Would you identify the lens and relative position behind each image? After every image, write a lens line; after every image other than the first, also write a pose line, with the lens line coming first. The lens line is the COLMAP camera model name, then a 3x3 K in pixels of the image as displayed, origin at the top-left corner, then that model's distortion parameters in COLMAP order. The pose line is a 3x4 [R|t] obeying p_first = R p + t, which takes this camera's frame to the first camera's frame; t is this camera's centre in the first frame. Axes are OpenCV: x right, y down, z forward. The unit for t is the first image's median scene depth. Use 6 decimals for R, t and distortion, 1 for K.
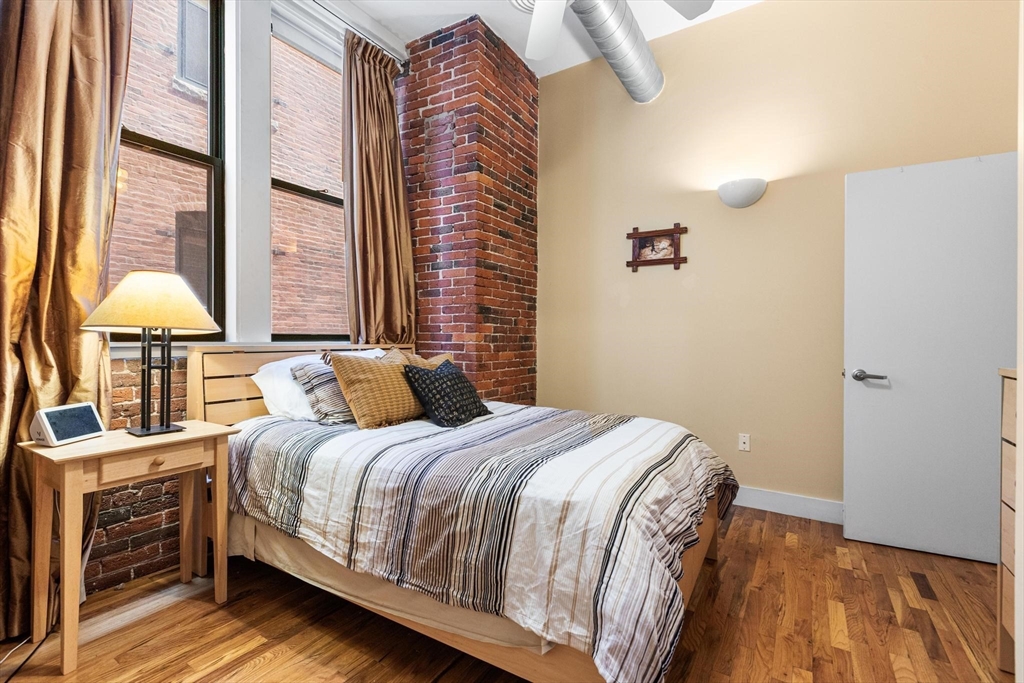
lens RADIAL K [[460.4, 0, 512.0], [0, 460.4, 341.5], [0, 0, 1]] dist [0.000834, -0.000433]
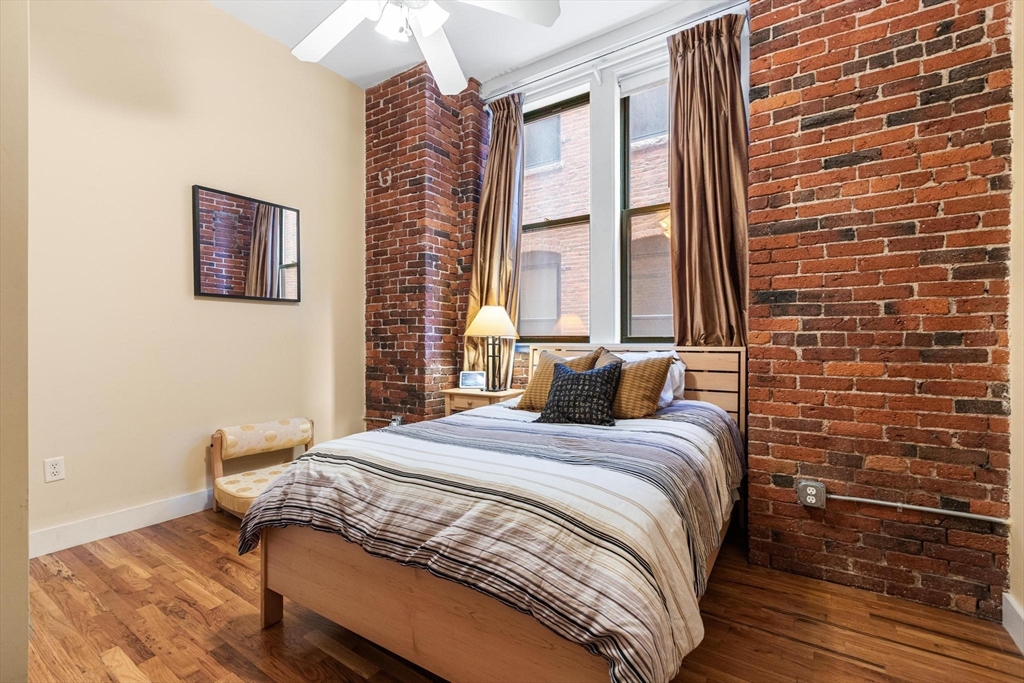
lens RADIAL K [[460.4, 0, 512.0], [0, 460.4, 341.5], [0, 0, 1]] dist [0.000834, -0.000433]
pose [[-0.038089, -0.003718, -0.999267, 0.603480], [-0.006306, 0.999974, -0.003481, 0.001205], [0.999254, 0.006169, -0.038111, 0.623993]]
